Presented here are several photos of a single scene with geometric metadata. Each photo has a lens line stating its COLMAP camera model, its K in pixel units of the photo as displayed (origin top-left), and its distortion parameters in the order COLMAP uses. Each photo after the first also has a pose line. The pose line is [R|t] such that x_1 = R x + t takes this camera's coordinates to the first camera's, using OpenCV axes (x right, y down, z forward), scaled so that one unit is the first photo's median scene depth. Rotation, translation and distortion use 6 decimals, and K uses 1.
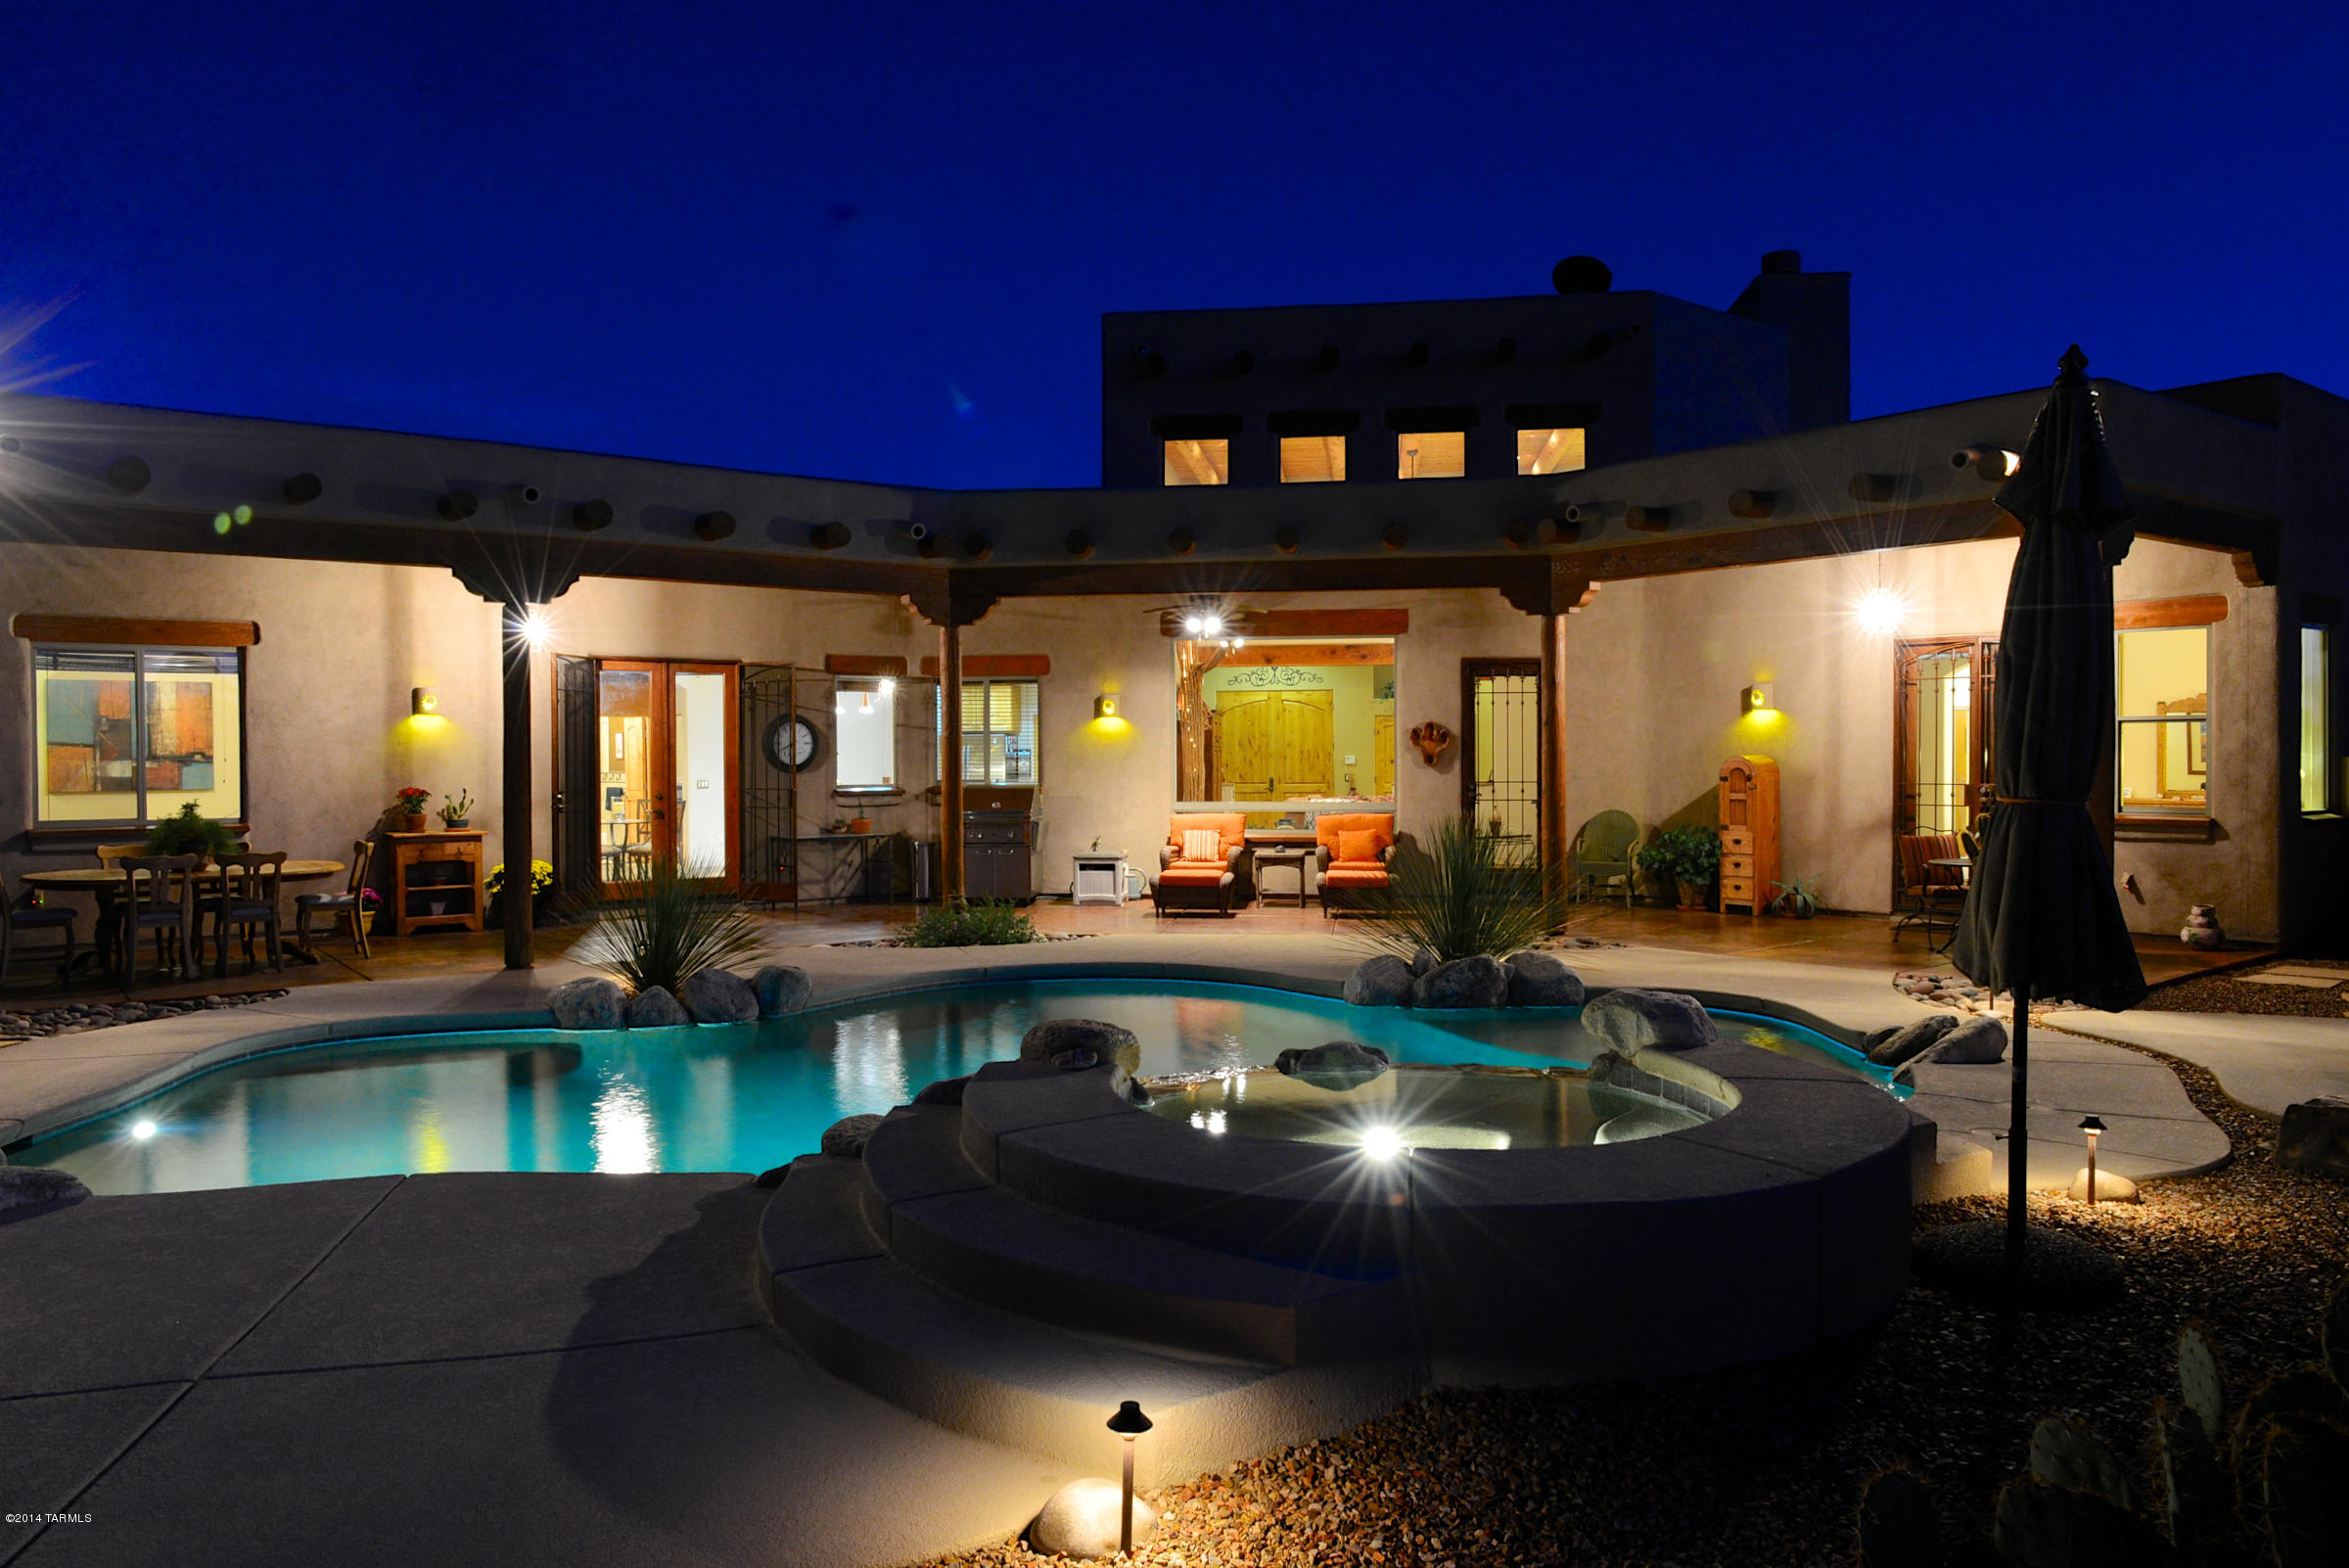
lens RADIAL K [[1621.3, 0, 1174.5], [0, 1621.3, 784.0], [0, 0, 1]] dist [-0.001004, -0.002599]
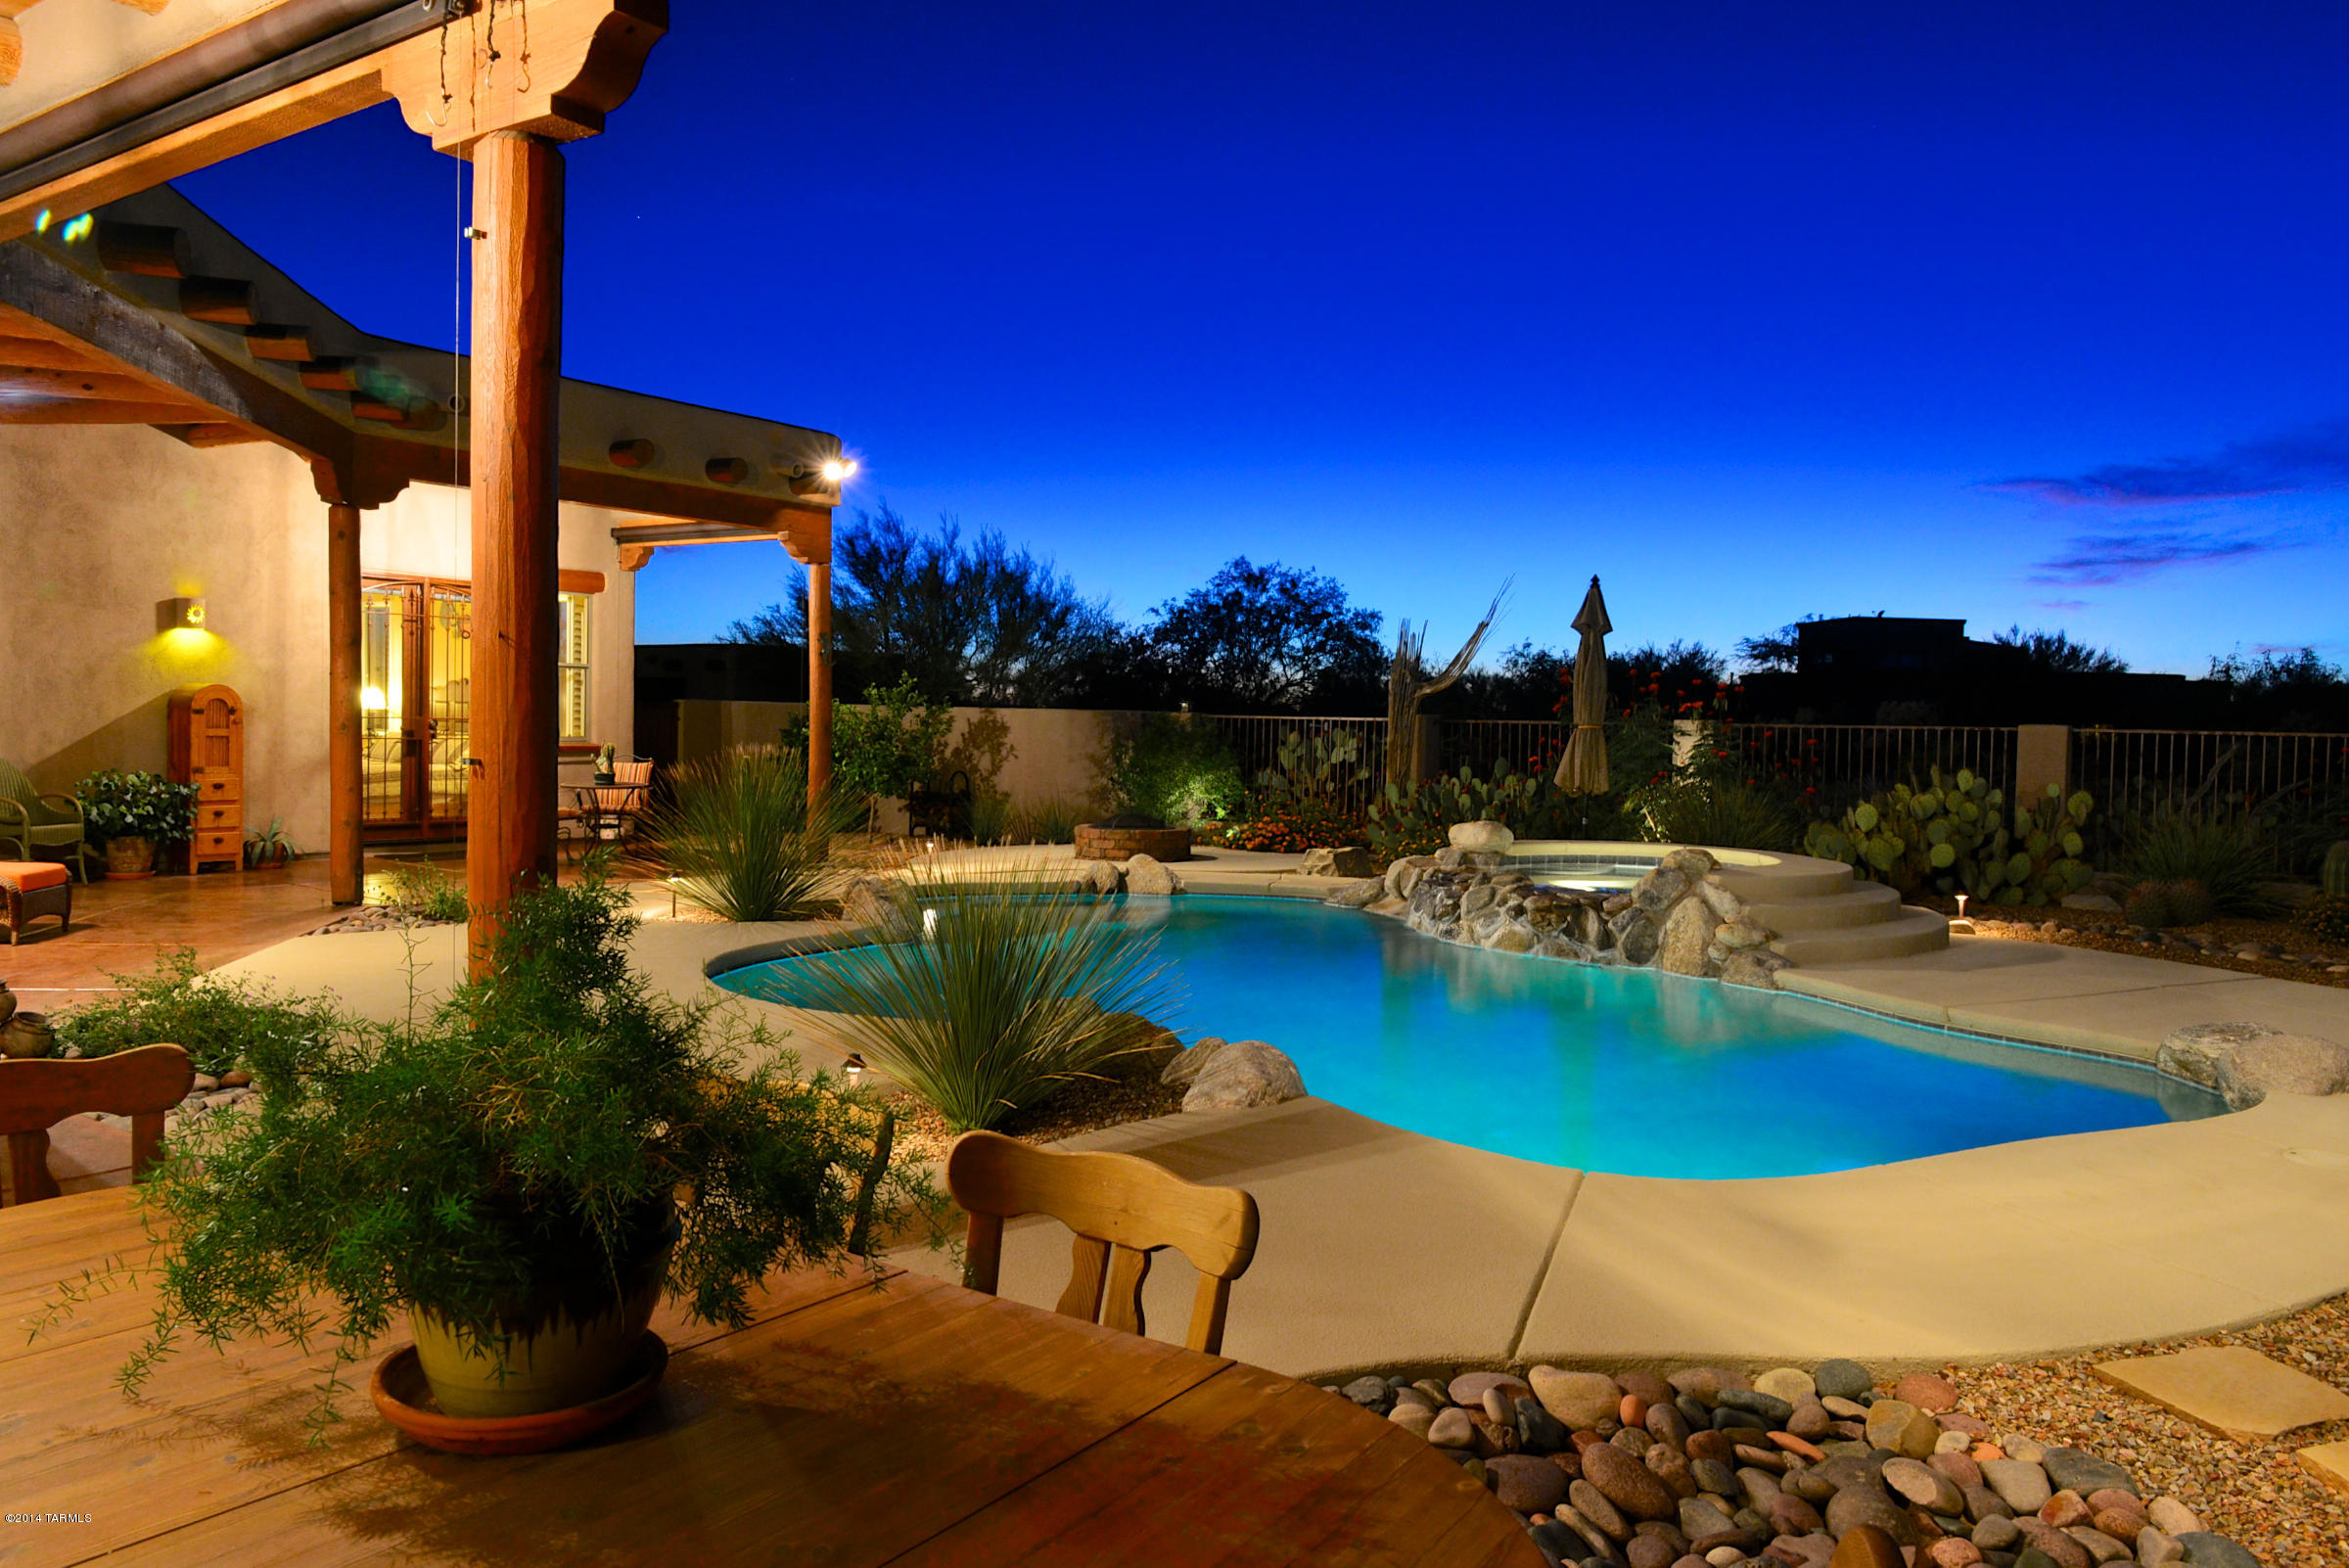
lens RADIAL K [[1621.3, 0, 1174.5], [0, 1621.3, 784.0], [0, 0, 1]] dist [-0.001004, -0.002599]
pose [[-0.282825, -0.041409, 0.958277, -0.609613], [-0.001394, 0.999084, 0.042761, -0.002610], [-0.959171, 0.010758, -0.282624, 0.763019]]
